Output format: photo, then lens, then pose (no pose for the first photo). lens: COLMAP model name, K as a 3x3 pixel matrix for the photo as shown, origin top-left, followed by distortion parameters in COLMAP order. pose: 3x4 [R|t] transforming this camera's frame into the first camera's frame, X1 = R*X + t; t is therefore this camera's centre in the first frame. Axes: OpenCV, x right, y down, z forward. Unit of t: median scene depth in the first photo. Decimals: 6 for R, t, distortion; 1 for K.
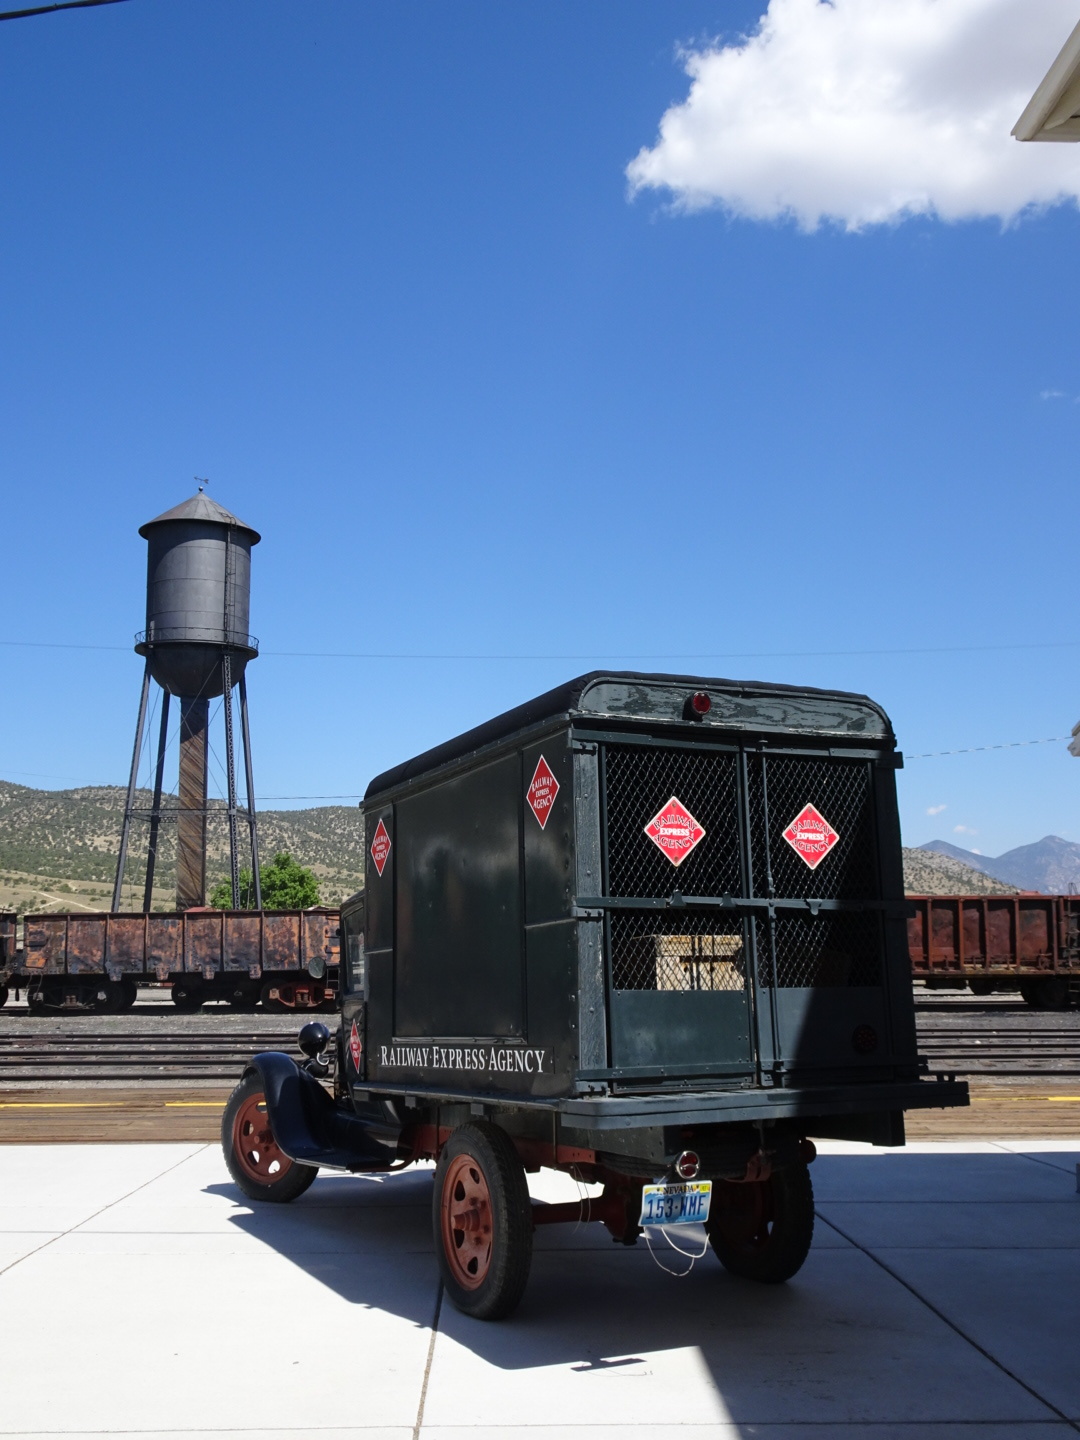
lens RADIAL K [[1390.1, 0, 540.0], [0, 1390.1, 720.0], [0, 0, 1]] dist [-0.006431, -0.003147]
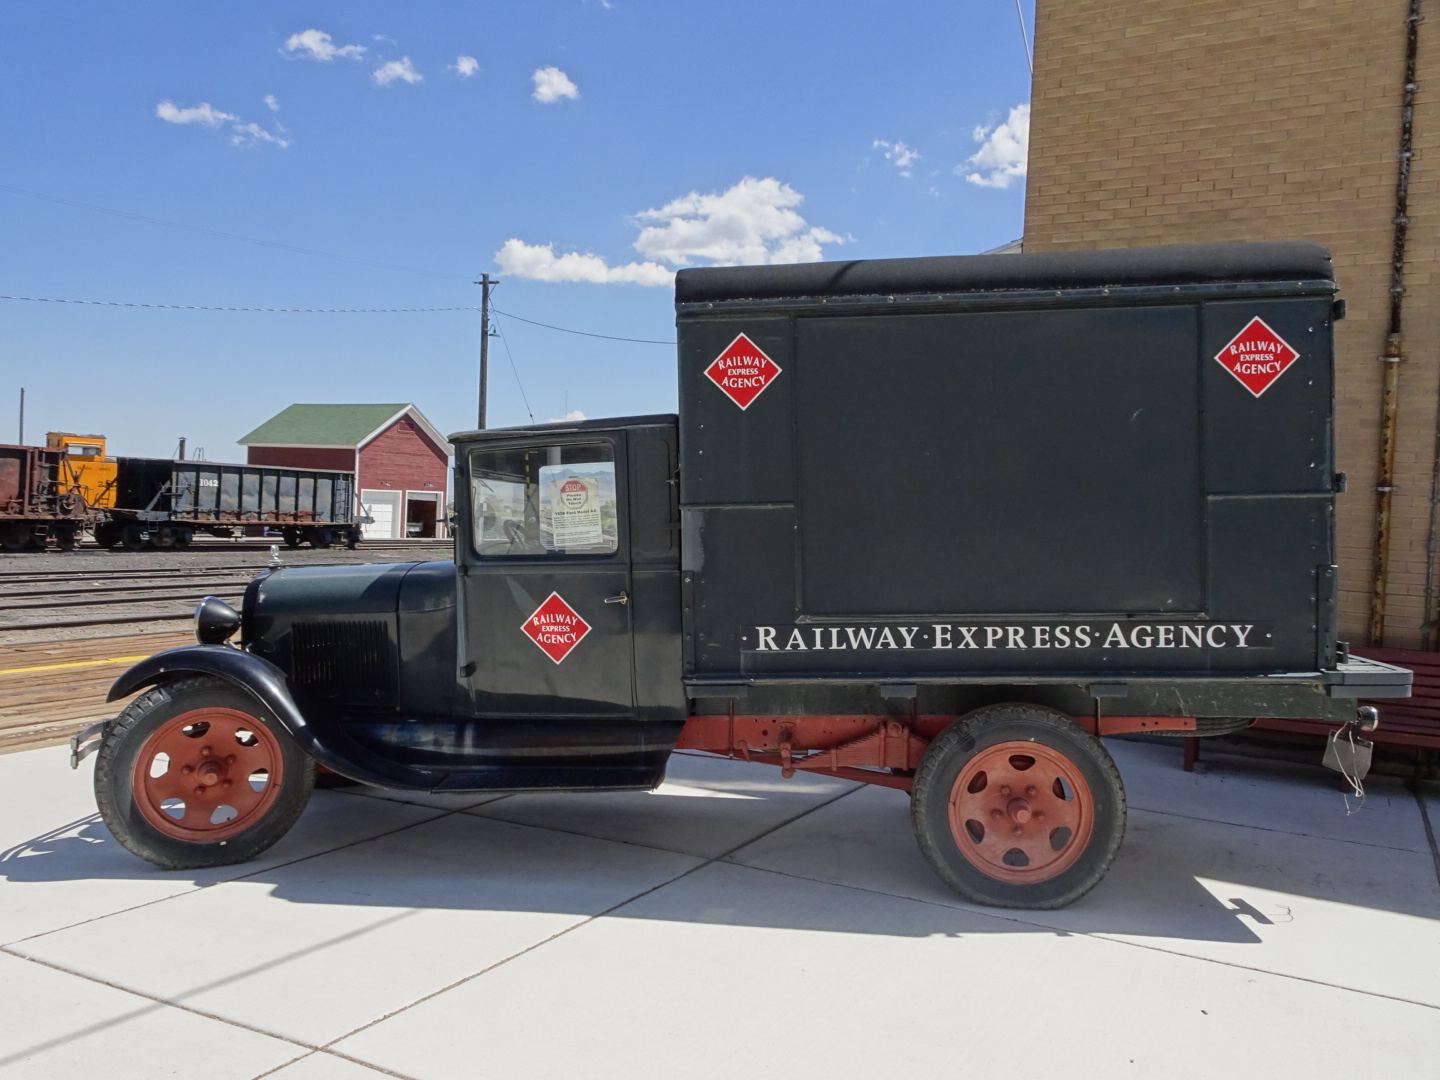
lens RADIAL K [[1122.0, 0, 720.0], [0, 1122.0, 540.0], [0, 0, 1]] dist [0.024045, -0.000089]
pose [[0.527908, 0.006776, 0.849274, -0.088970], [-0.174344, 0.979537, 0.100557, 0.016971], [-0.831214, -0.201151, 0.518287, 0.093776]]
